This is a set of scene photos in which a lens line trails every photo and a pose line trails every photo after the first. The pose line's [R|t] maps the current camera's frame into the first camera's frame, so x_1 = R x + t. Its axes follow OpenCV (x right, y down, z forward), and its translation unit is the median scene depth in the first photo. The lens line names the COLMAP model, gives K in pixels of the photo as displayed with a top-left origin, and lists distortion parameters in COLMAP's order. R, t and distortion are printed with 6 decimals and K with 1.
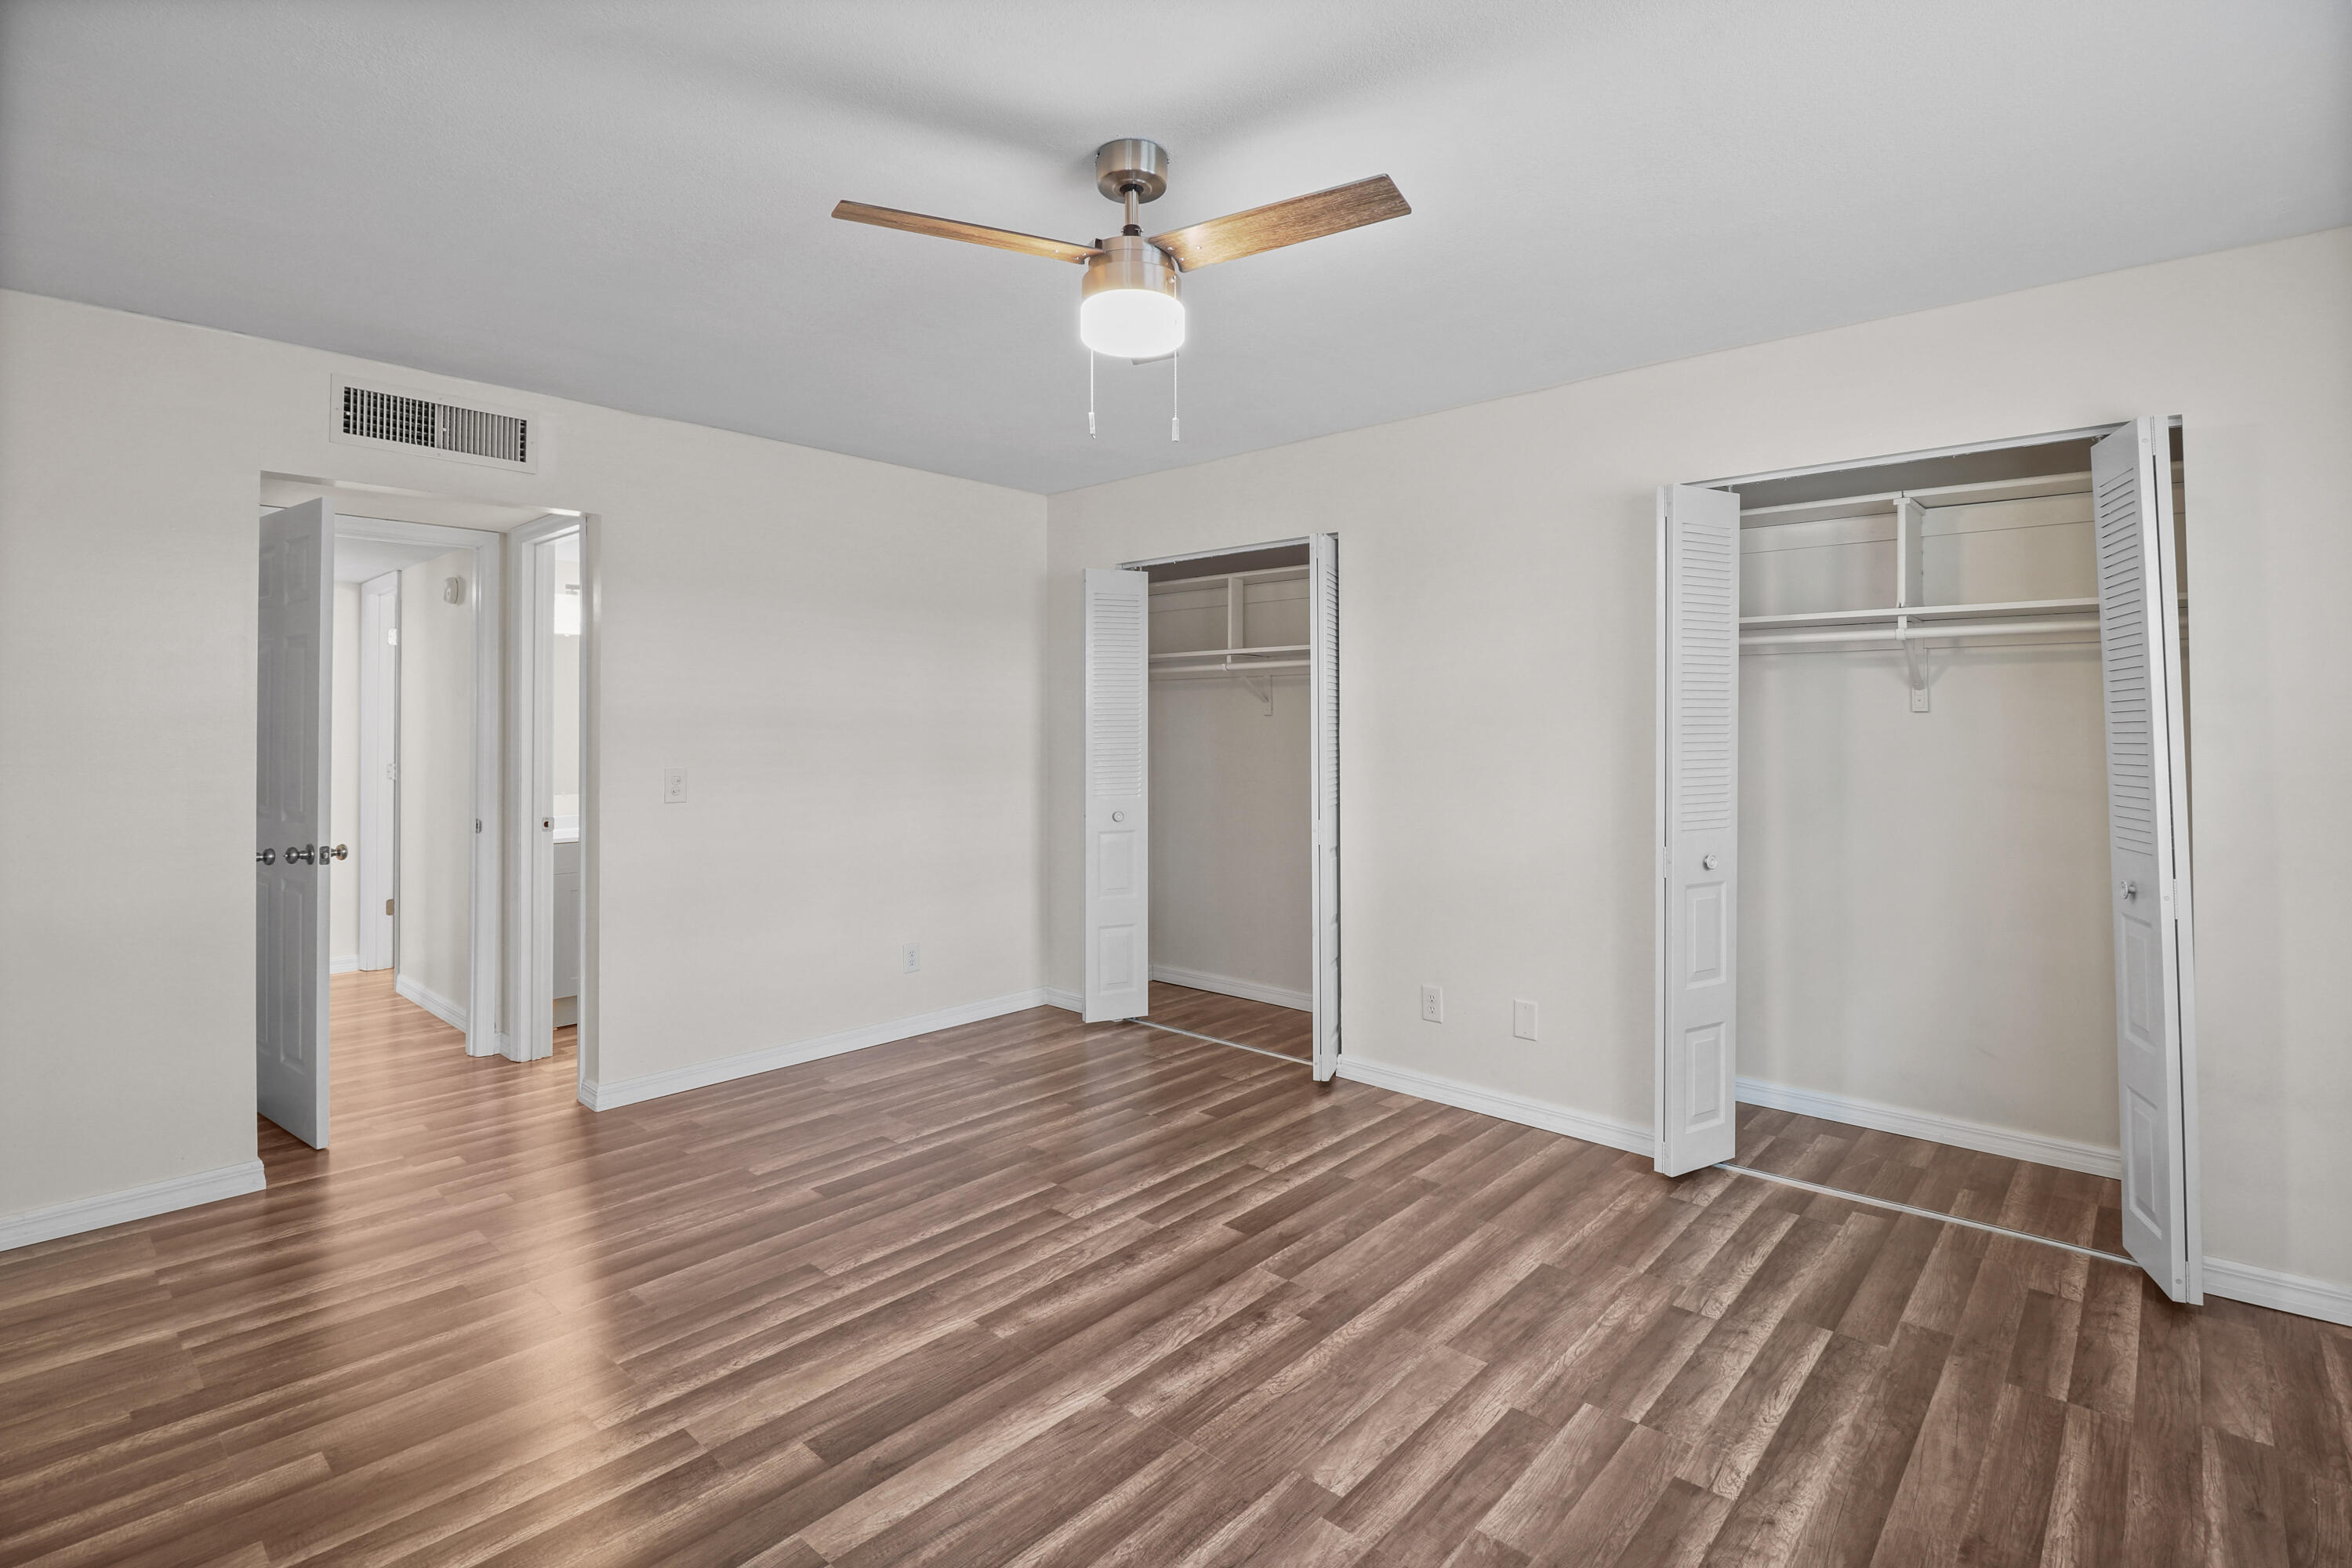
lens RADIAL K [[1111.3, 0, 1175.7], [0, 1111.3, 732.0], [0, 0, 1]] dist [0.001666, -0.011995]
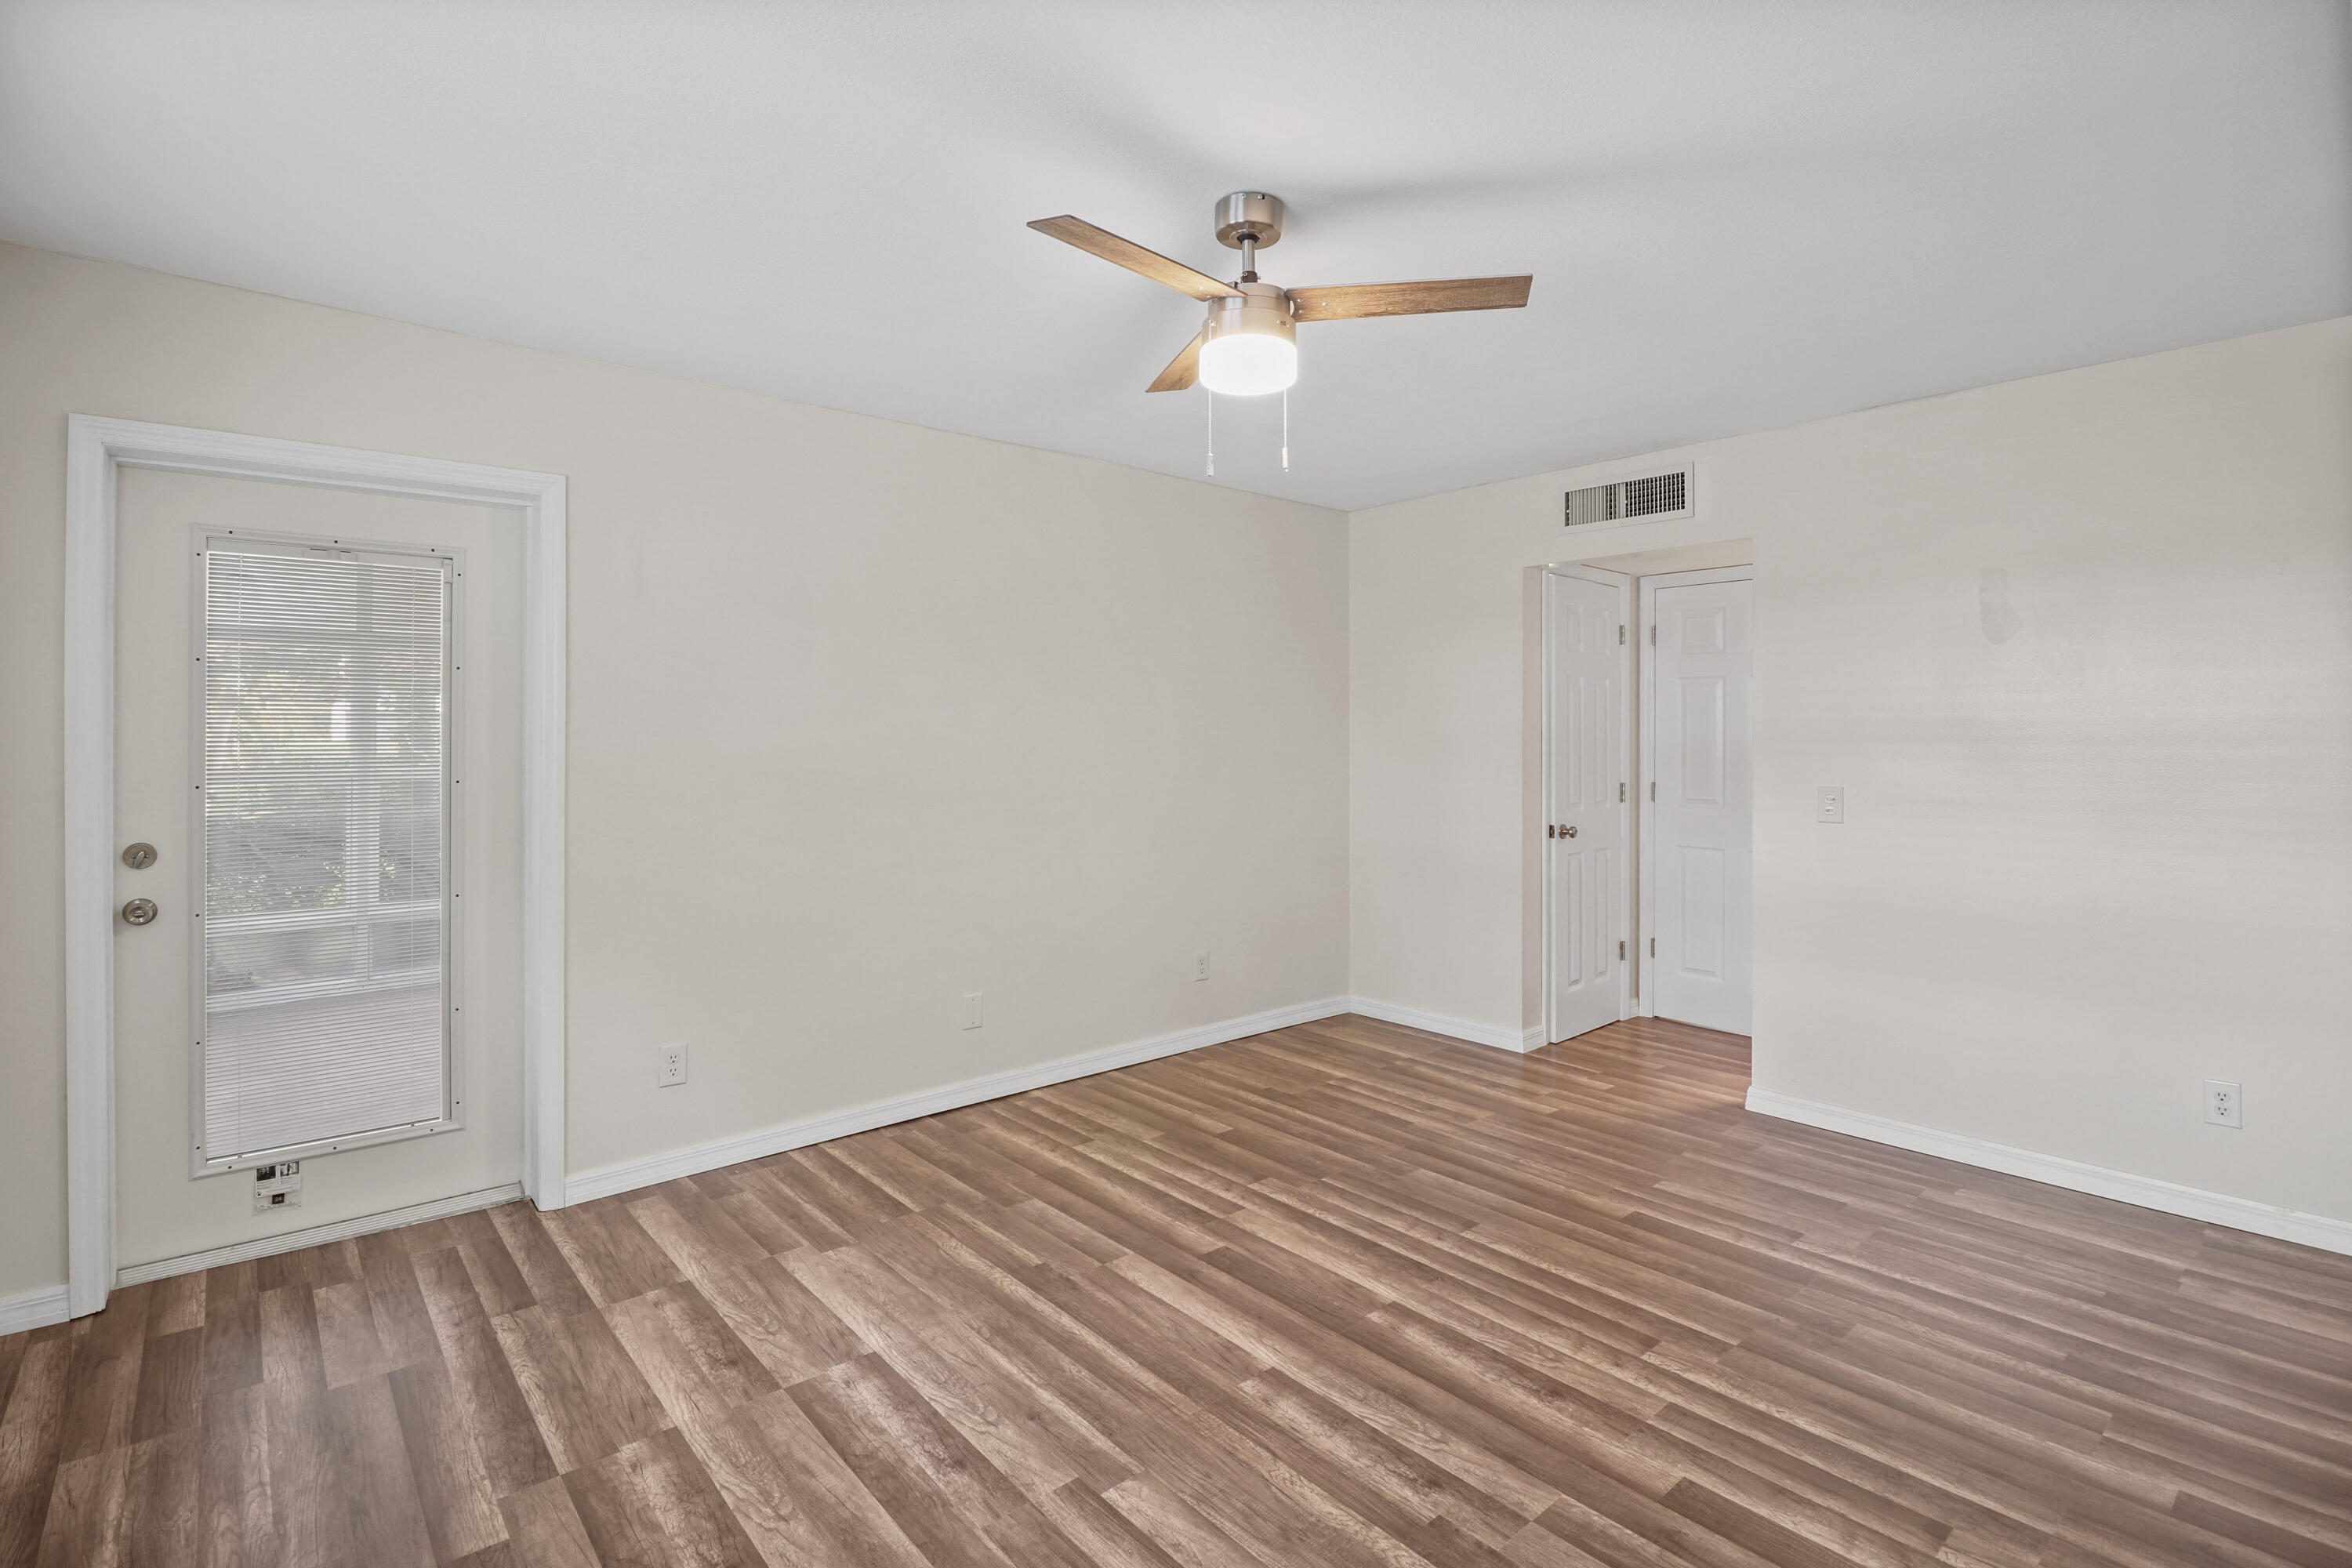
lens RADIAL K [[1098.6, 0, 1182.1], [0, 1098.6, 780.7], [0, 0, 1]] dist [-0.000953, -0.012483]
pose [[-0.125769, 0.036918, -0.991372, 0.909385], [-0.003411, 0.999285, 0.037646, -0.008629], [0.992054, 0.008117, -0.125554, 0.968510]]
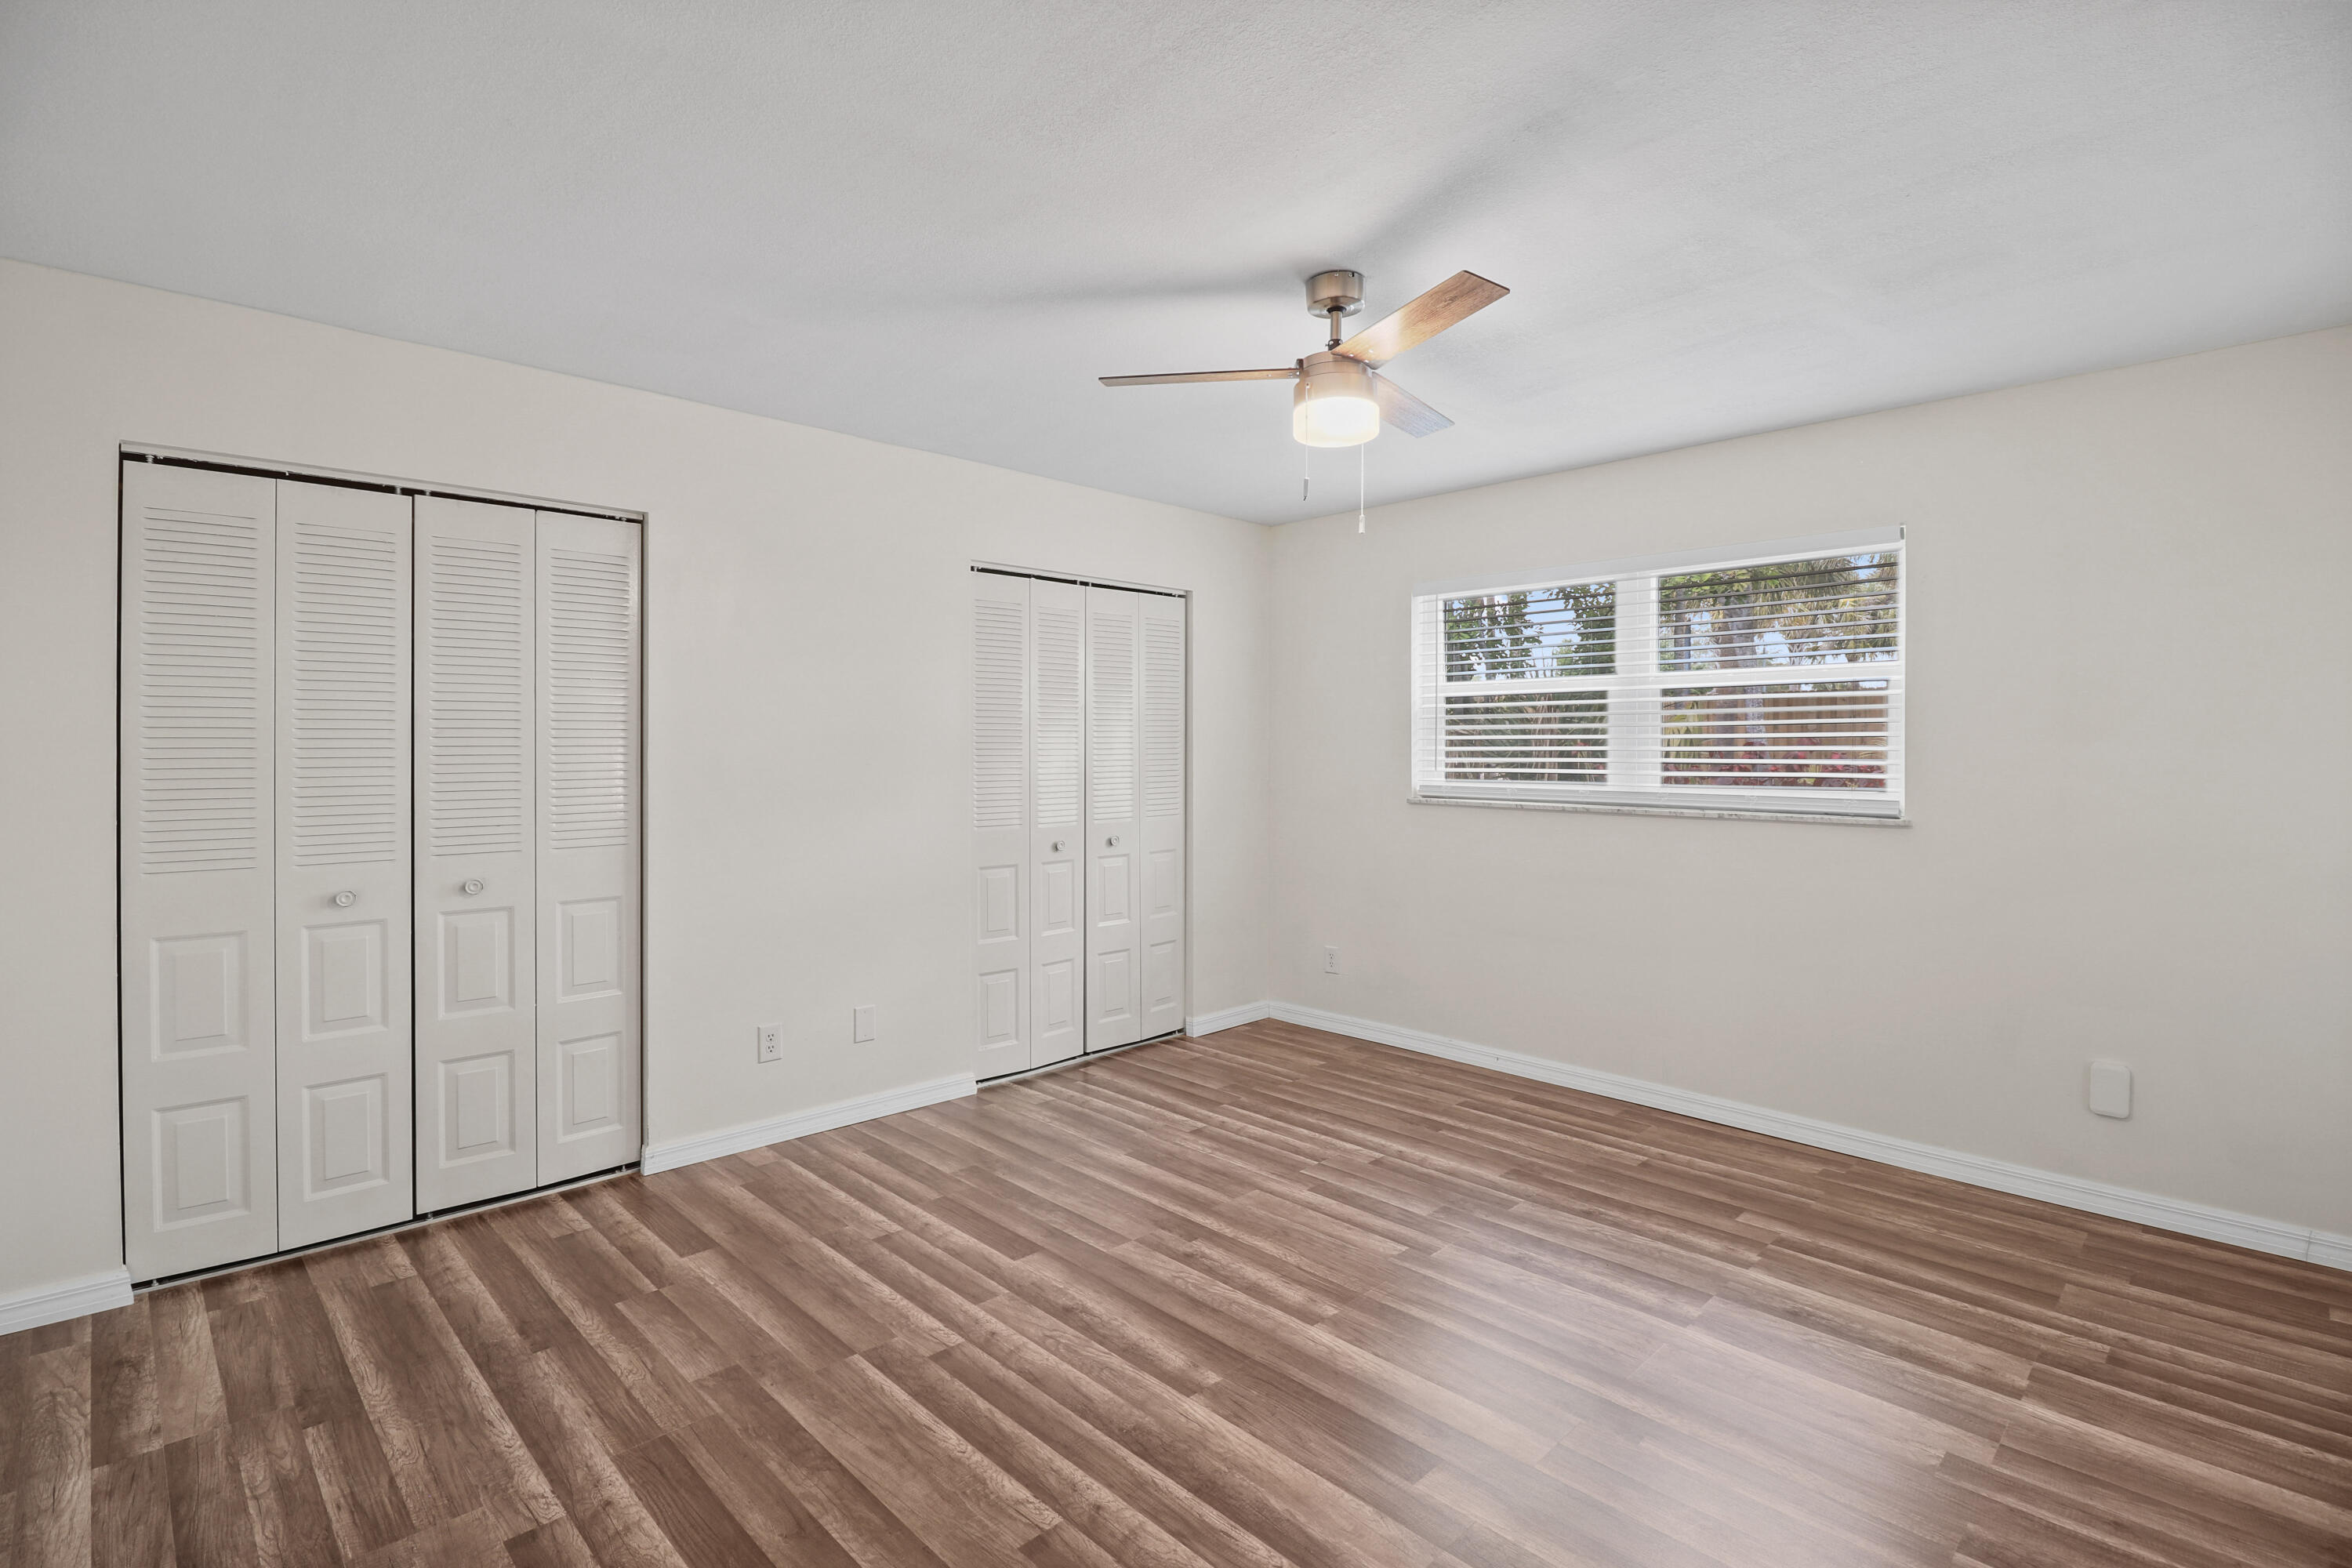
lens RADIAL K [[1098.6, 0, 1182.1], [0, 1098.6, 780.7], [0, 0, 1]] dist [-0.000953, -0.012483]
pose [[0.055989, -0.028224, 0.998032, -1.128056], [-0.002480, 0.999593, 0.028407, -0.009287], [-0.998428, -0.004065, 0.055896, 0.999544]]
